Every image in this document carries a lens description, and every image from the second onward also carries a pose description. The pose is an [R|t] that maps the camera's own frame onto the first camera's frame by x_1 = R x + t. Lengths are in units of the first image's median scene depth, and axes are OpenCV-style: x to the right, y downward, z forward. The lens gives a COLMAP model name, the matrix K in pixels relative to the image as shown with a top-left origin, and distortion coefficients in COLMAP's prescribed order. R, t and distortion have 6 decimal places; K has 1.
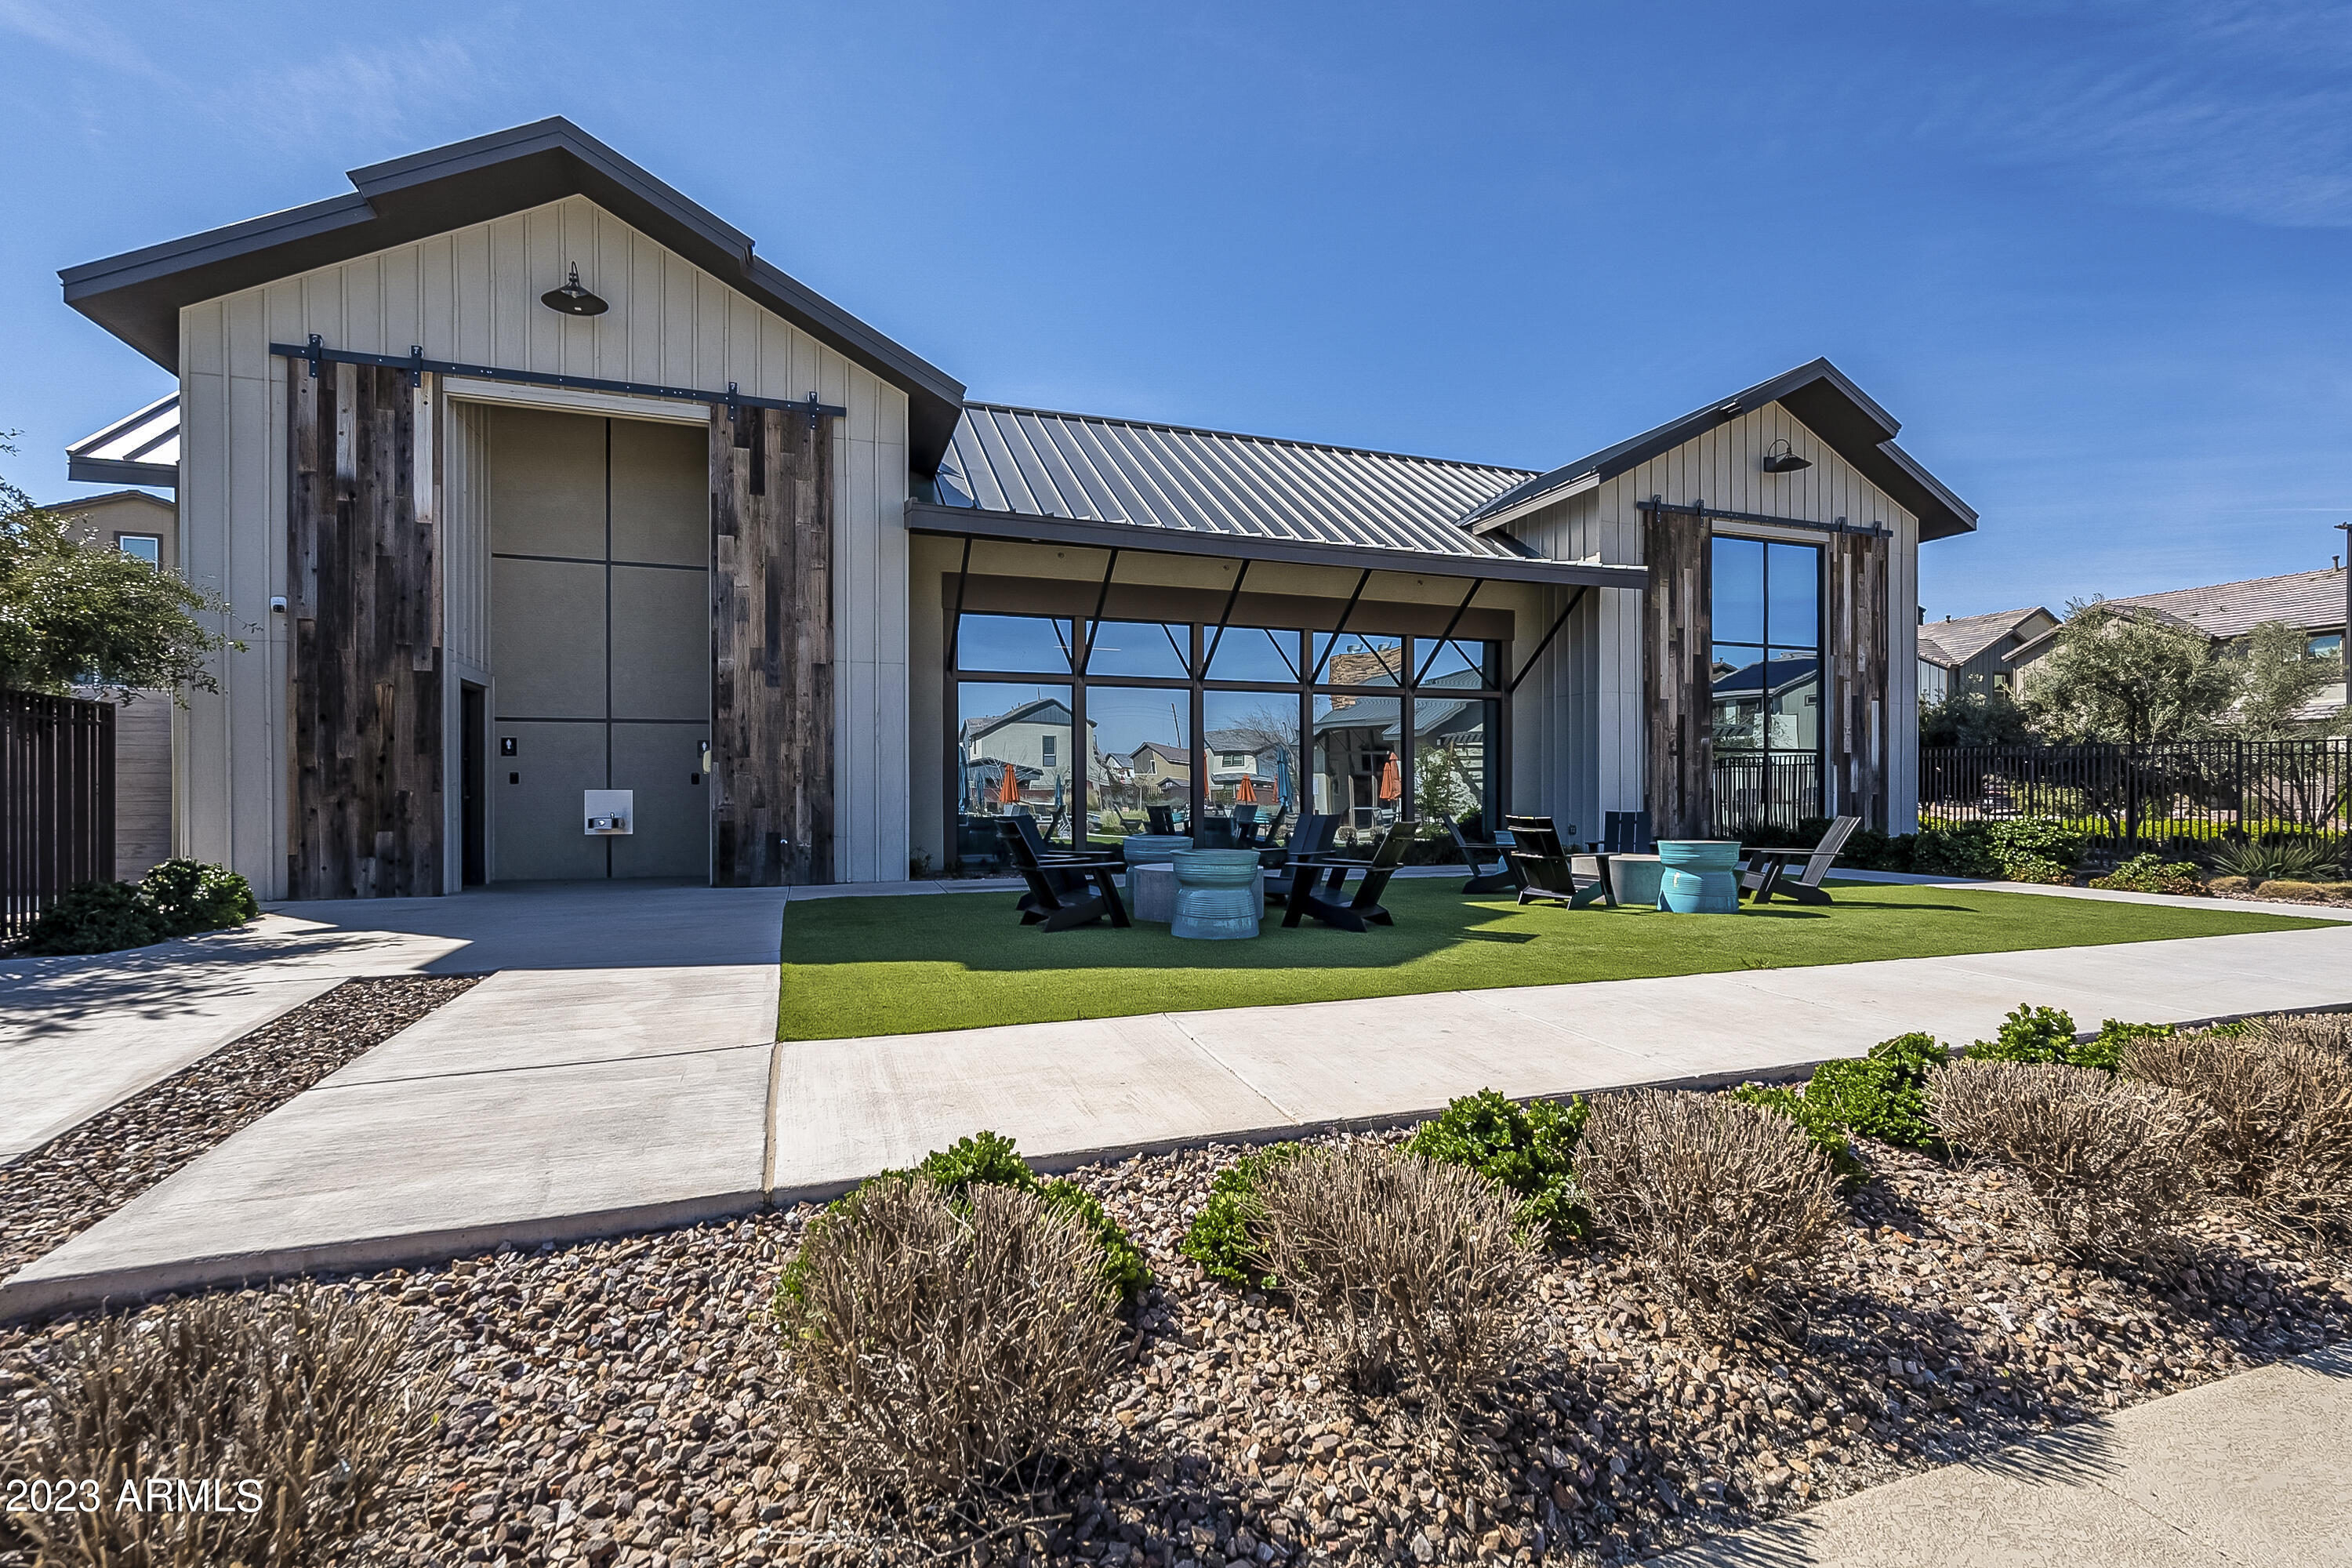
lens RADIAL K [[1052.5, 0, 1176.1], [0, 1052.5, 780.8], [0, 0, 1]] dist [0.000768, 0.000033]
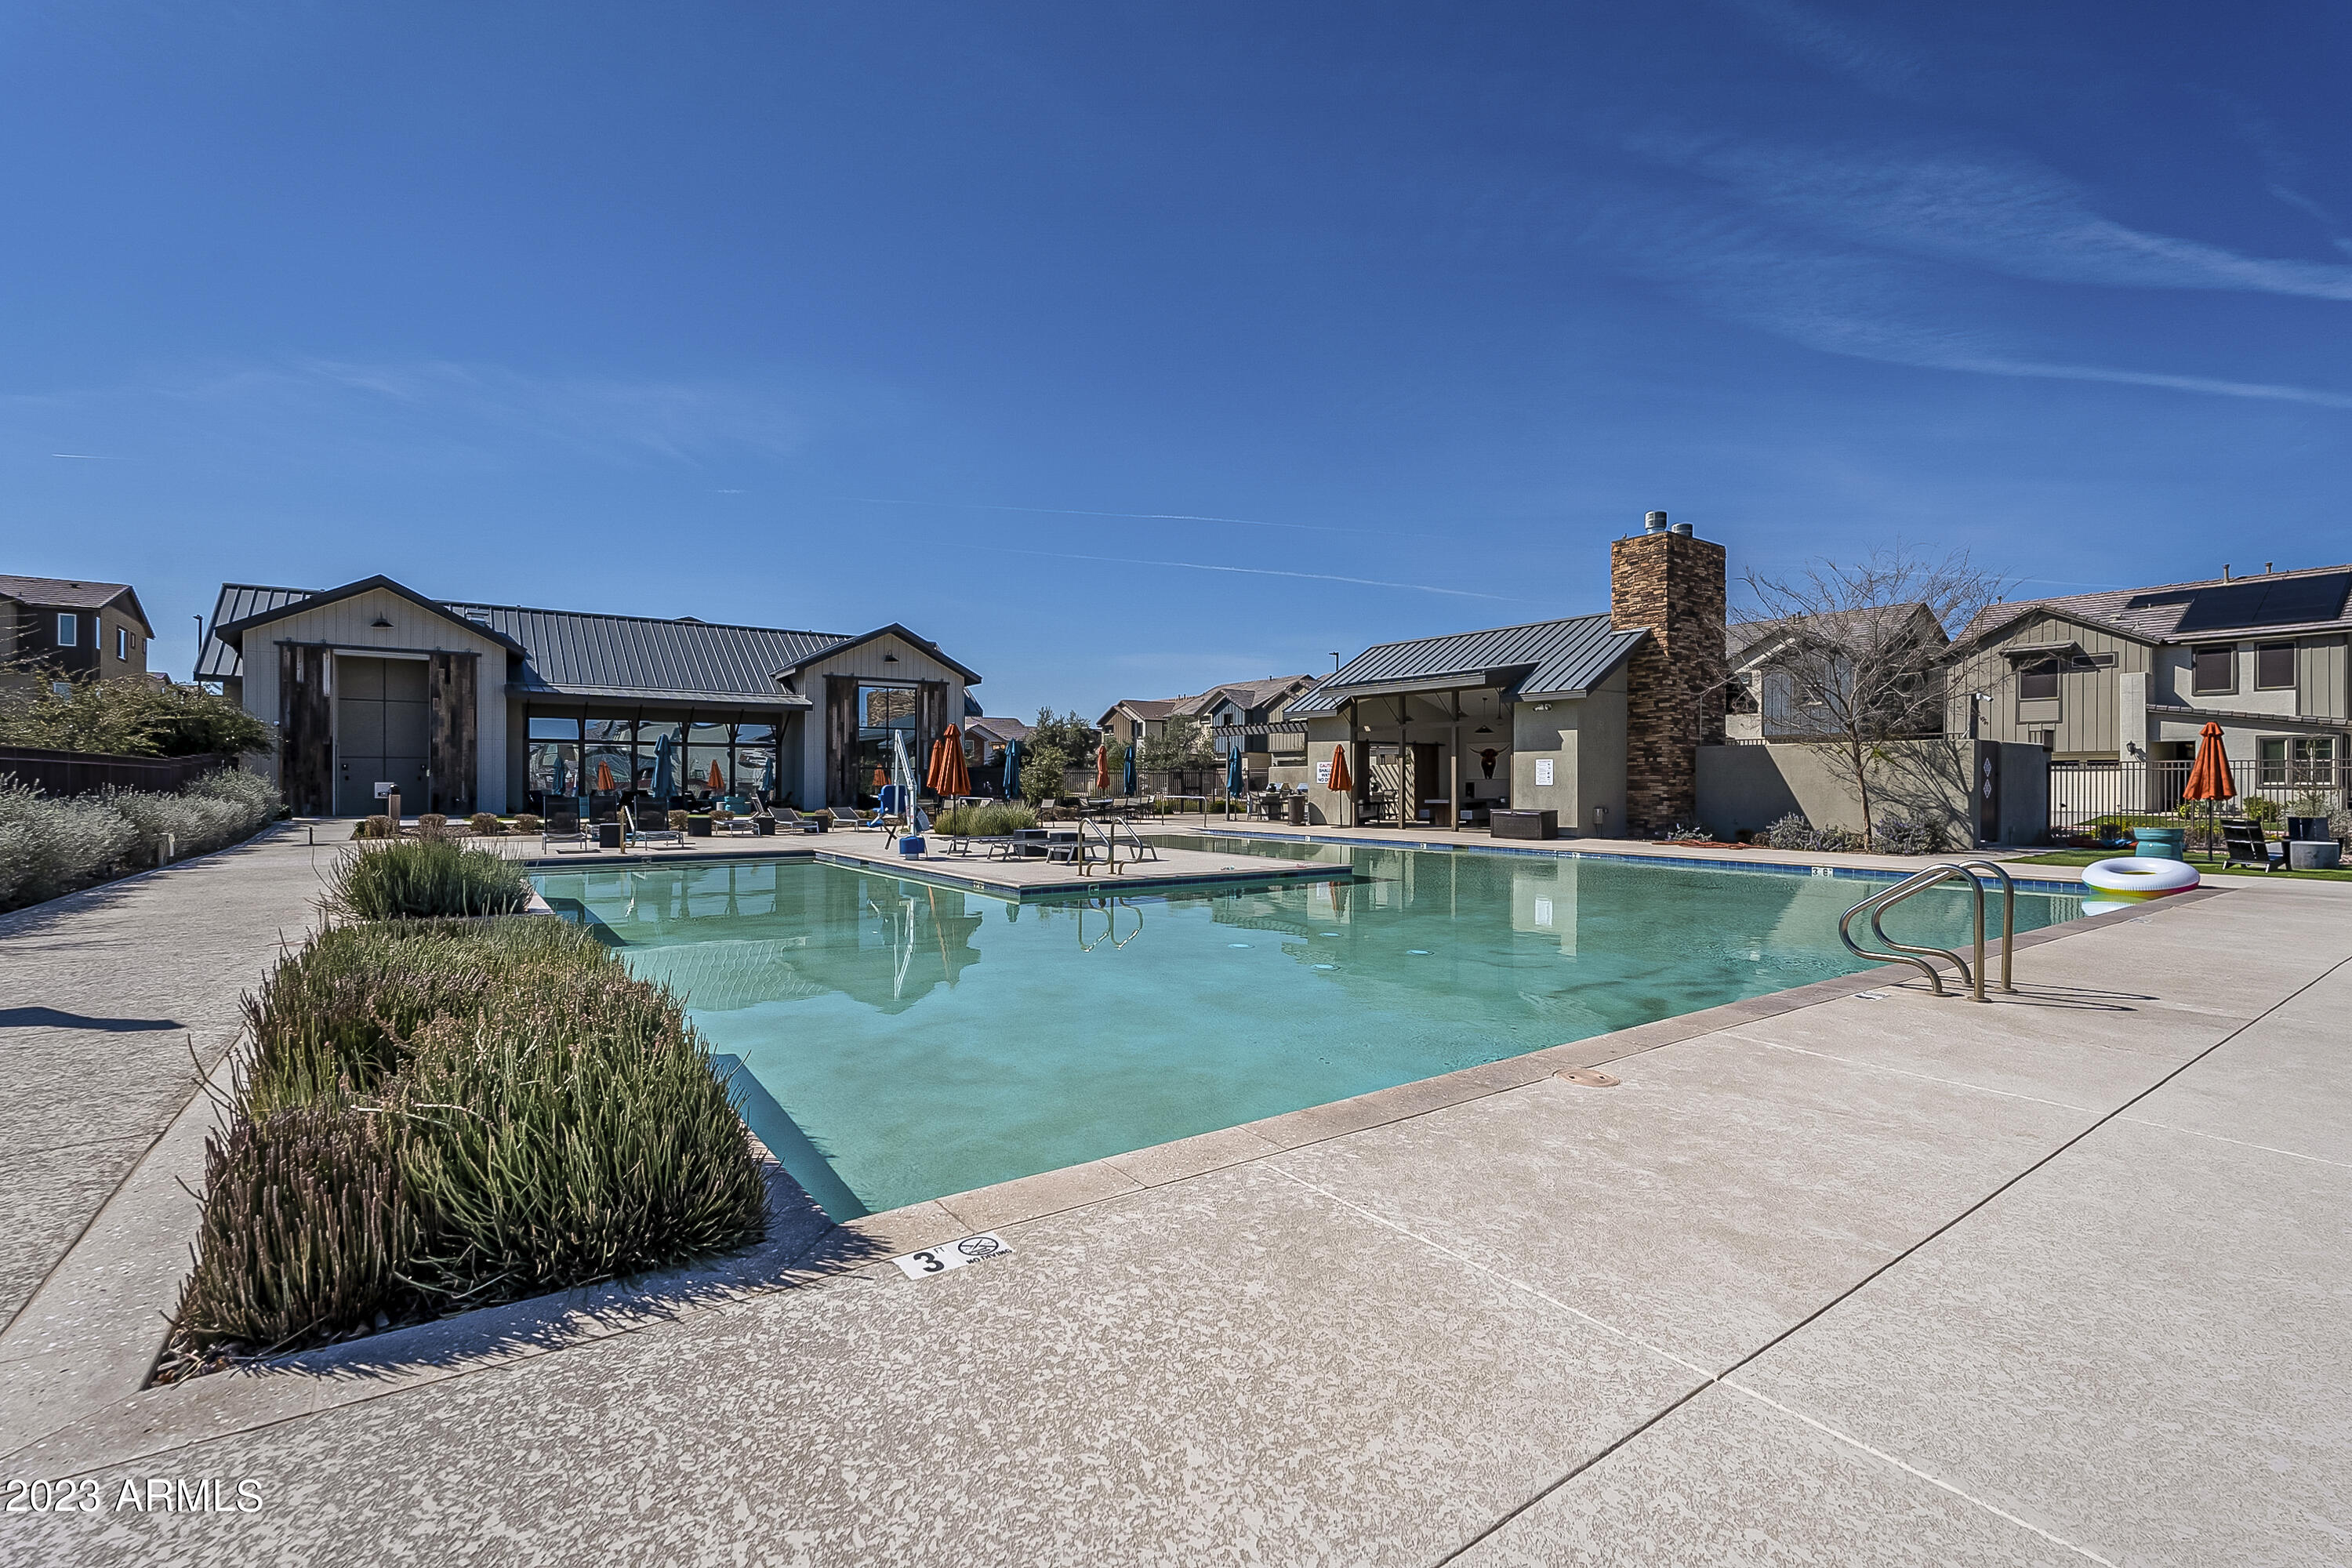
lens RADIAL K [[1052.5, 0, 1181.0], [0, 1052.5, 783.8], [0, 0, 1]] dist [0.000768, 0.000033]
pose [[0.957705, -0.000761, 0.287750, 0.739521], [0.001241, 0.999998, -0.001487, 0.019514], [-0.287748, 0.001781, 0.957705, -2.472595]]
